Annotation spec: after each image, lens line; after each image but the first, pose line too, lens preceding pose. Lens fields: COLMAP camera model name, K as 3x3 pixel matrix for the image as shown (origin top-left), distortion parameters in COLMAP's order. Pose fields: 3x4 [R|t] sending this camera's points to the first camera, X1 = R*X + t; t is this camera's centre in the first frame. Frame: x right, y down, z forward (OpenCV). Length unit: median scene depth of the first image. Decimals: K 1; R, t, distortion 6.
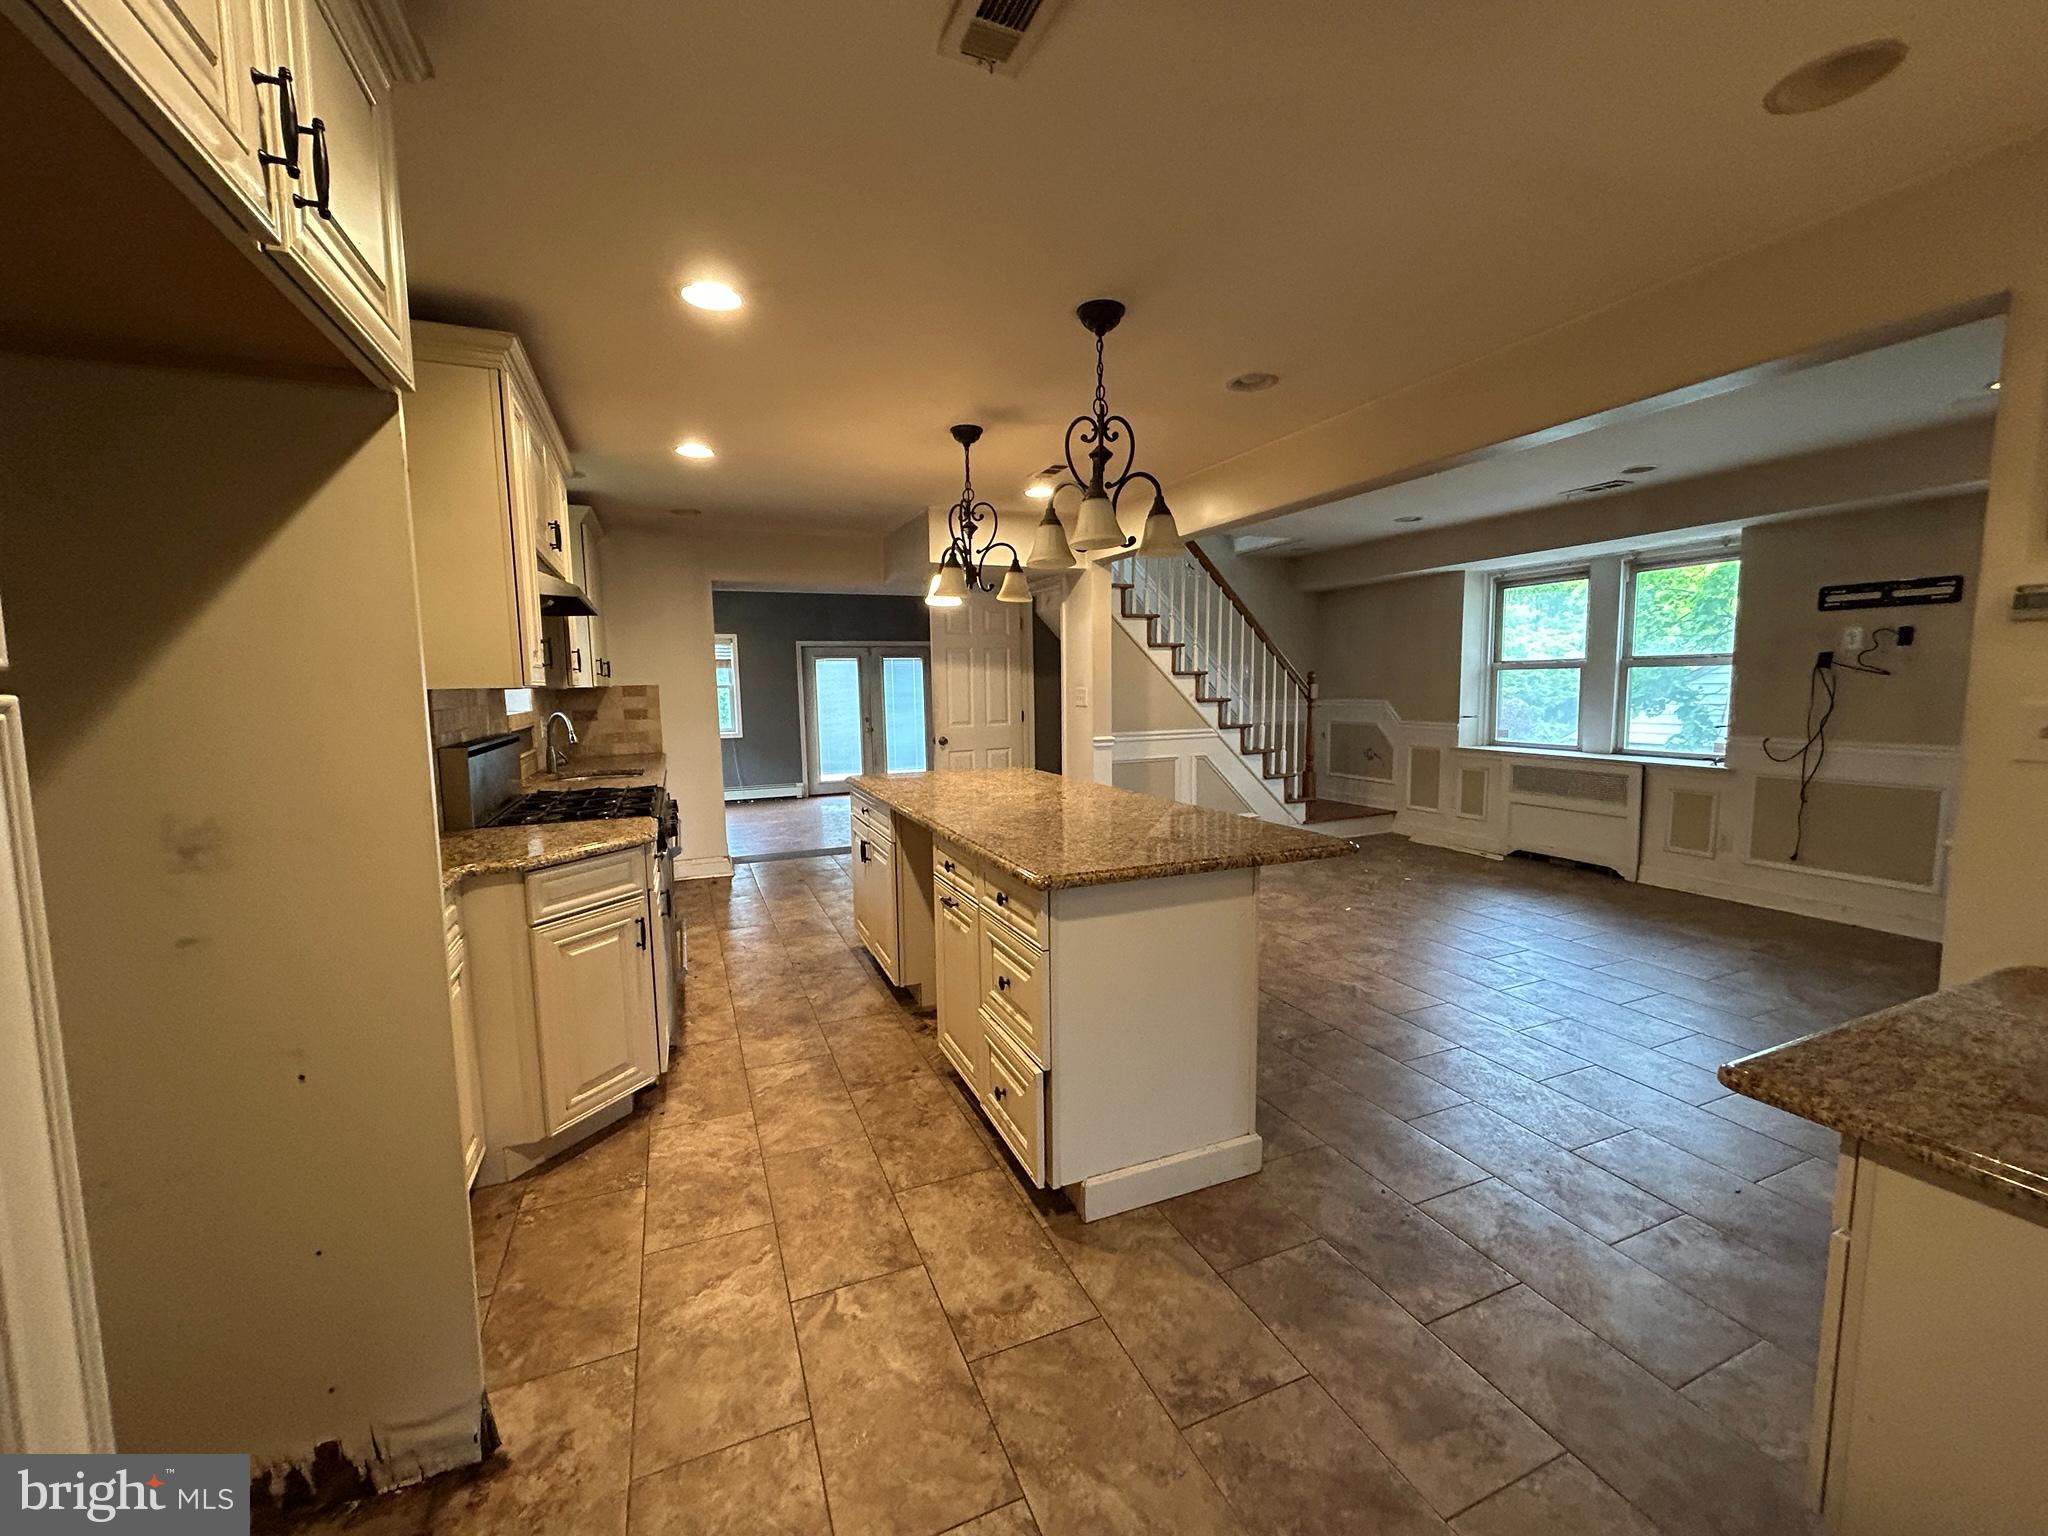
lens RADIAL K [[820.0, 0, 1019.2], [0, 820.0, 769.4], [0, 0, 1]] dist [-0.001899, -0.000420]
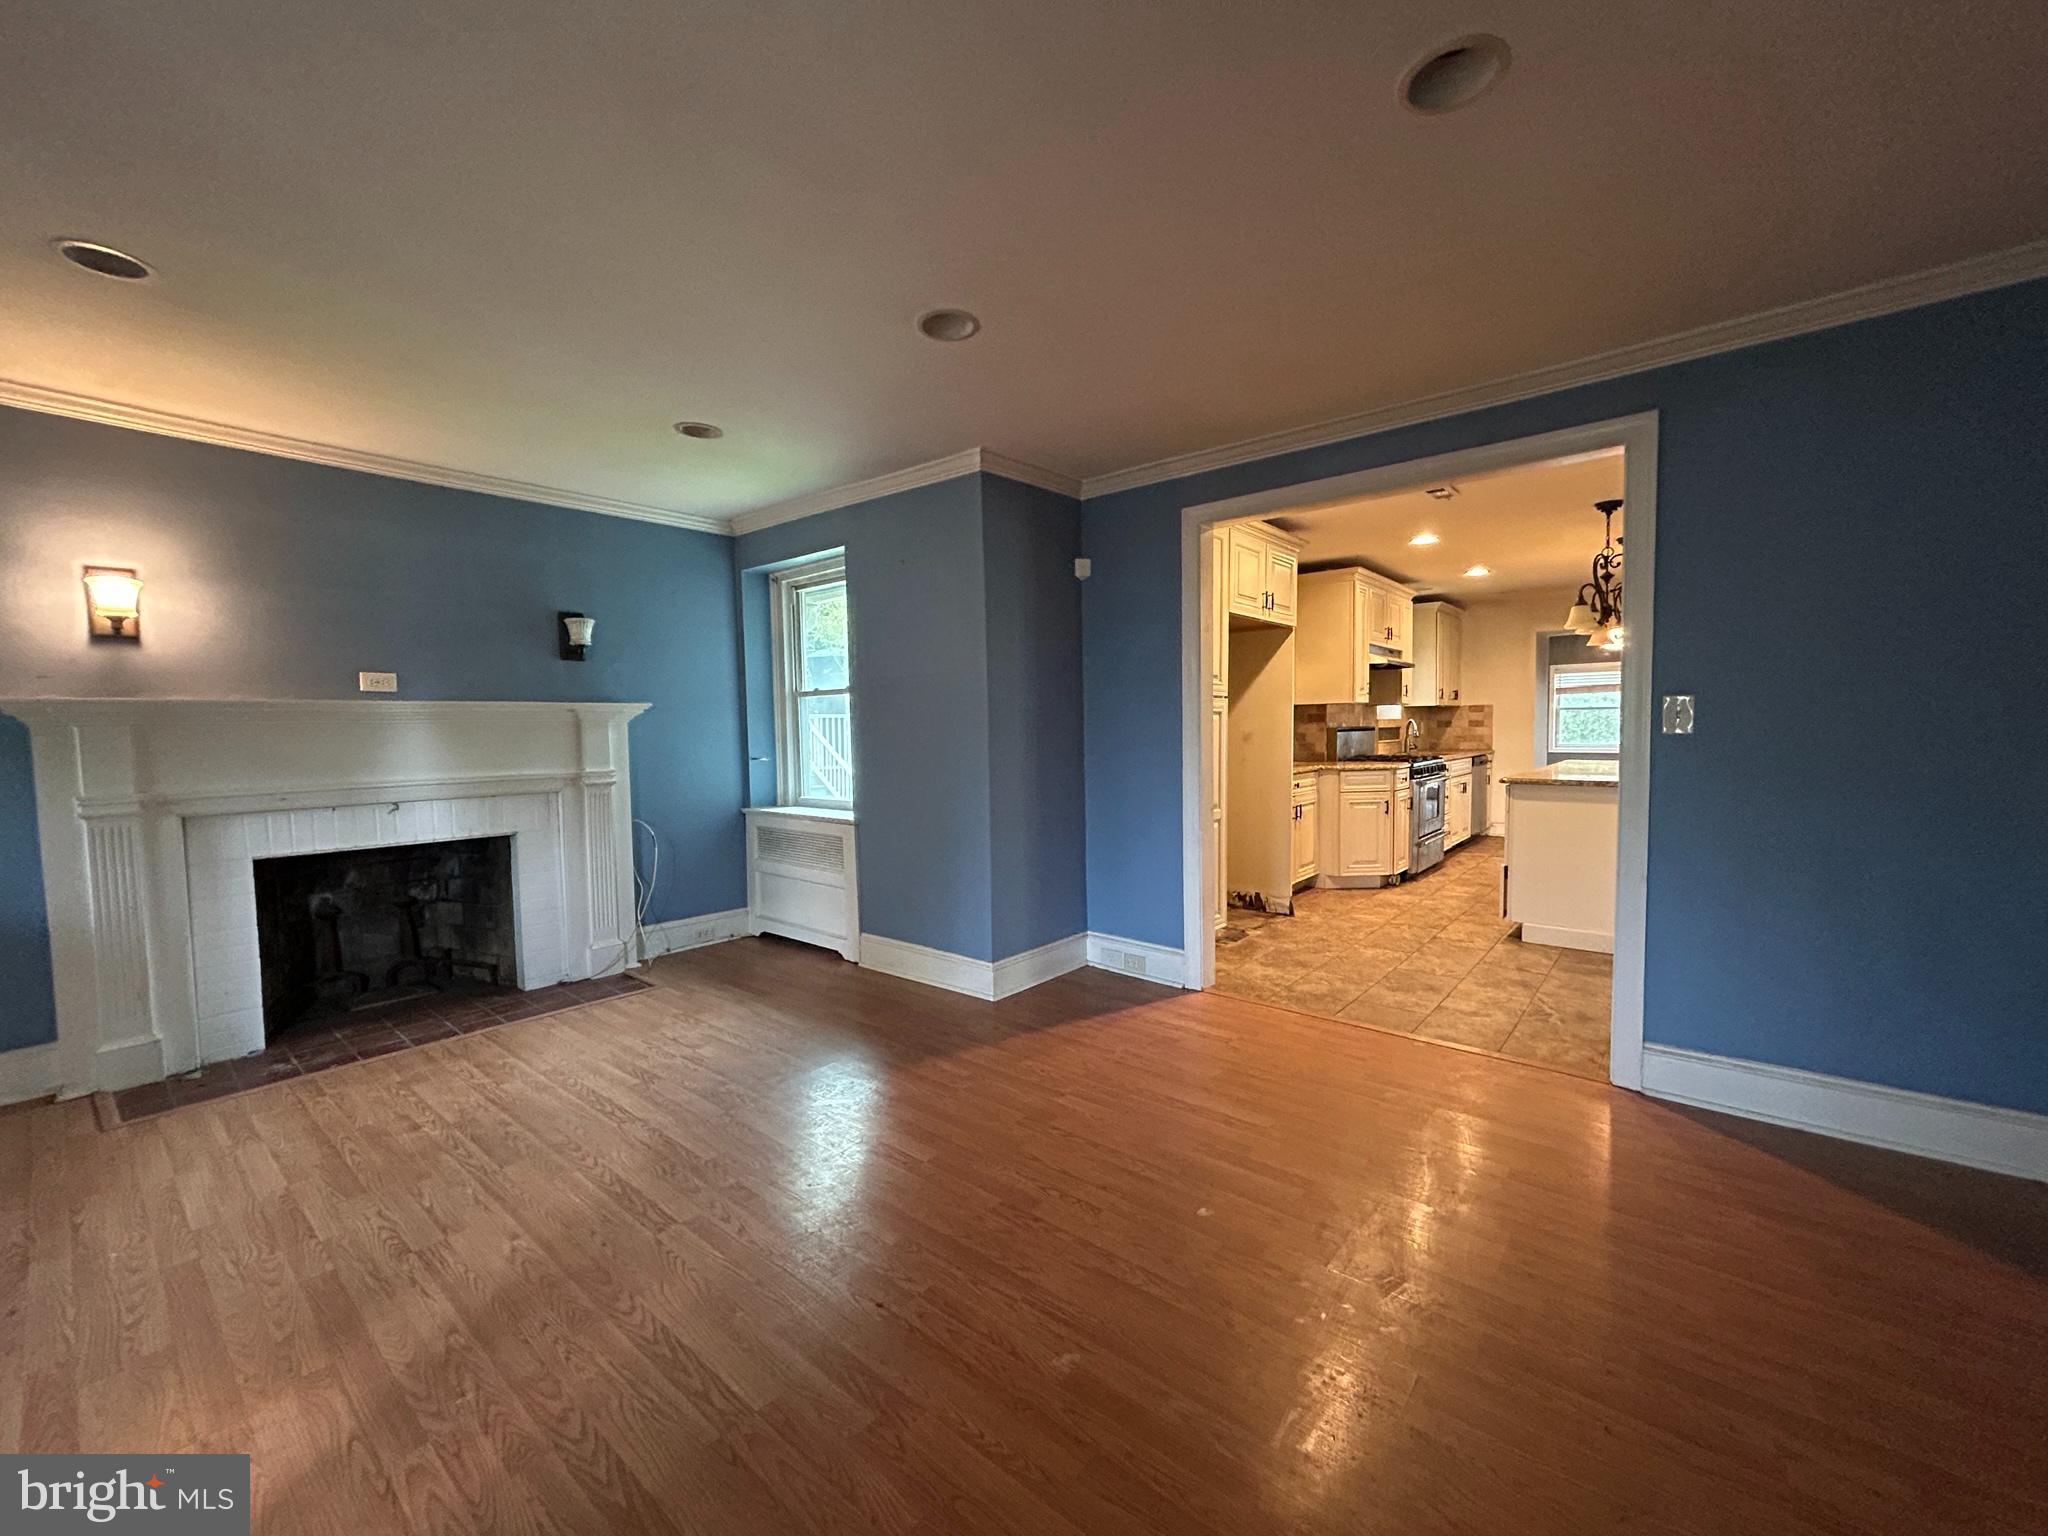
lens RADIAL K [[820.0, 0, 1027.2], [0, 820.0, 776.6], [0, 0, 1]] dist [-0.001899, -0.000420]
pose [[0.458765, 0.065171, -0.886165, 0.473027], [-0.086555, 0.995841, 0.028427, 0.056231], [0.884332, 0.063661, 0.462498, -0.414012]]
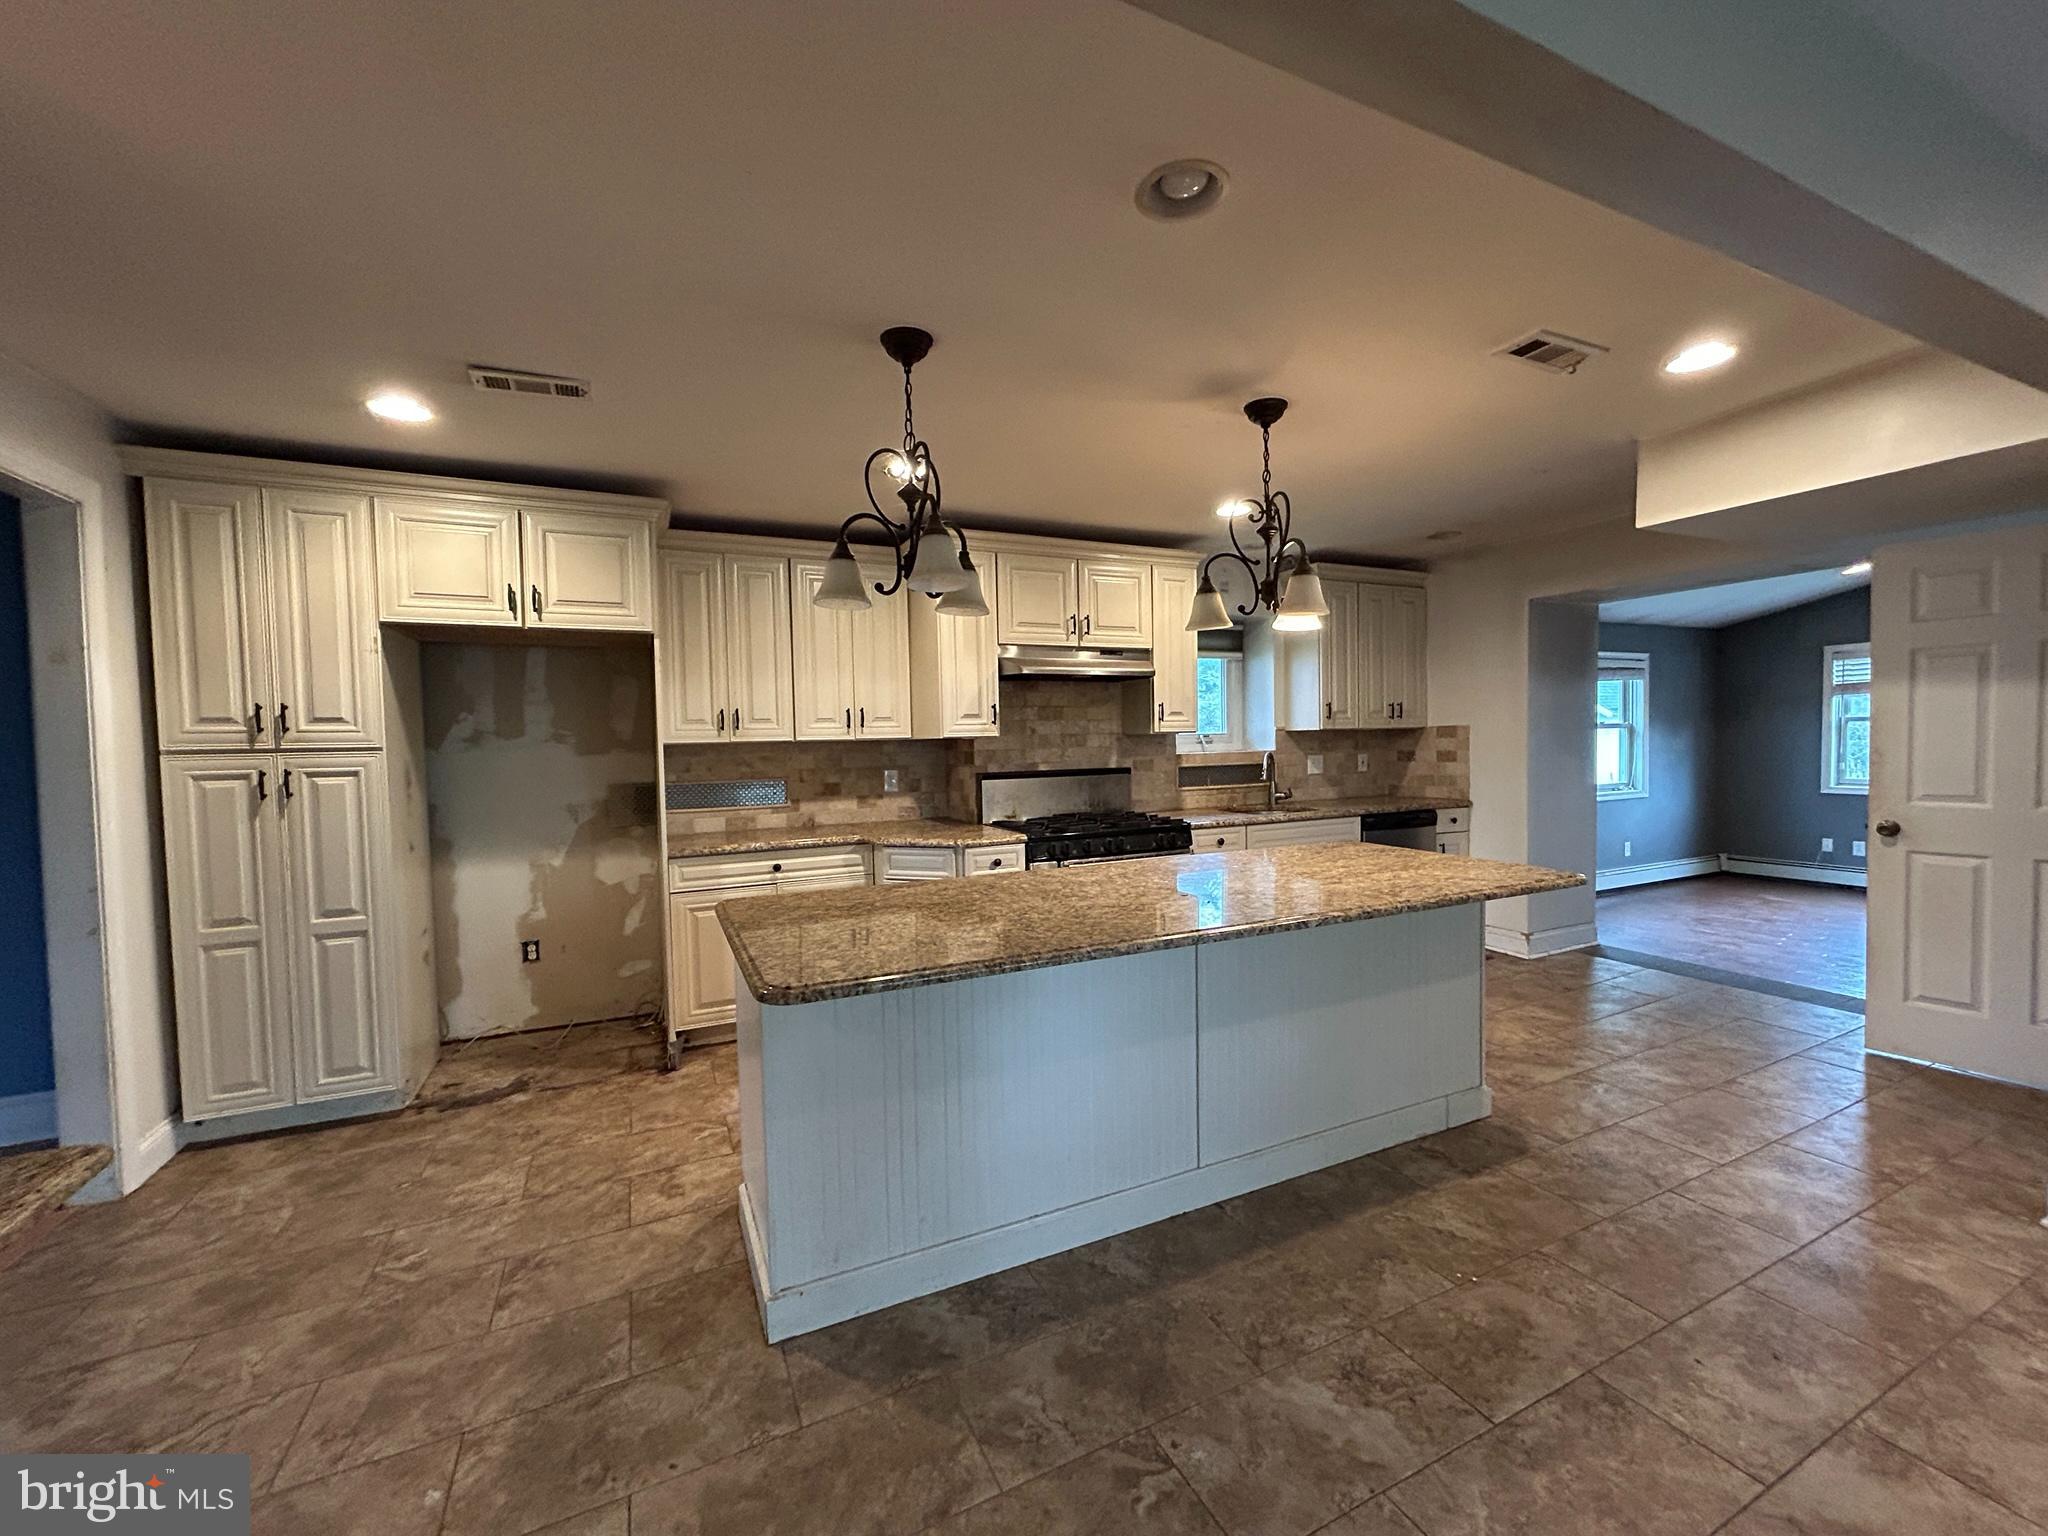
lens RADIAL K [[820.0, 0, 1027.6], [0, 820.0, 767.8], [0, 0, 1]] dist [-0.001899, -0.000420]
pose [[0.047868, 0.048663, -0.997668, 0.406869], [-0.084552, 0.995425, 0.044497, -0.050735], [0.995269, 0.082225, 0.051763, 0.436998]]
